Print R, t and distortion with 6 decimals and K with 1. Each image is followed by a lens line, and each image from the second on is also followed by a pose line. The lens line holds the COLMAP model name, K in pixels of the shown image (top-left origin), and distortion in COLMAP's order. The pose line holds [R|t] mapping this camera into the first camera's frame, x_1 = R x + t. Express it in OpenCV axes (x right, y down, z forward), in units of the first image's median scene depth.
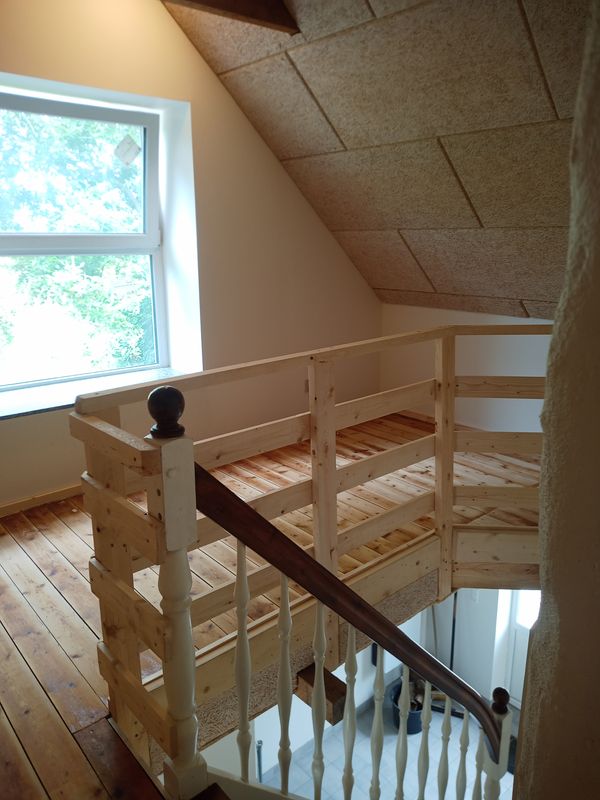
lens RADIAL K [[606.4, 0, 305.5], [0, 606.4, 389.3], [0, 0, 1]] dist [0.015803, -0.013978]
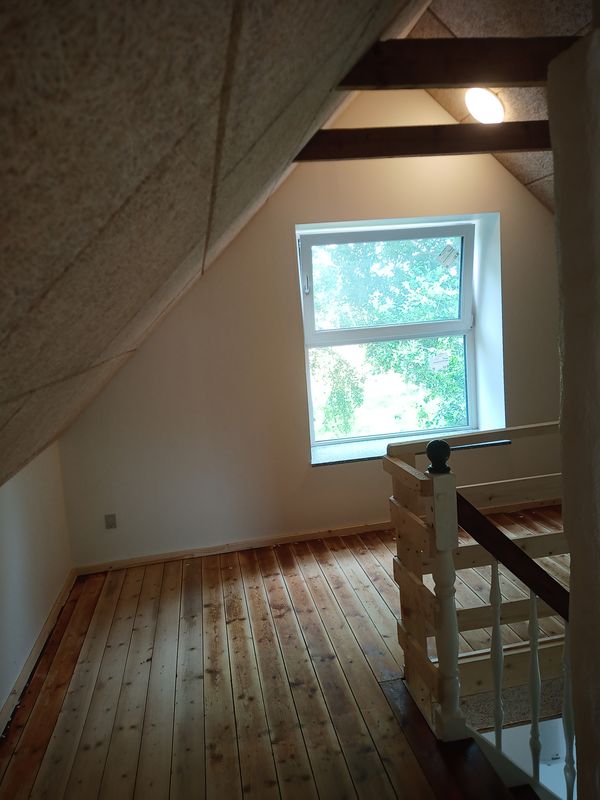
lens RADIAL K [[606.4, 0, 300.7], [0, 606.4, 400.9], [0, 0, 1]] dist [0.015803, -0.013978]
pose [[0.850867, 0.012556, -0.525231, 0.195112], [-0.056094, 0.996171, -0.067056, 0.013572], [0.522378, 0.086518, 0.848314, -0.349439]]
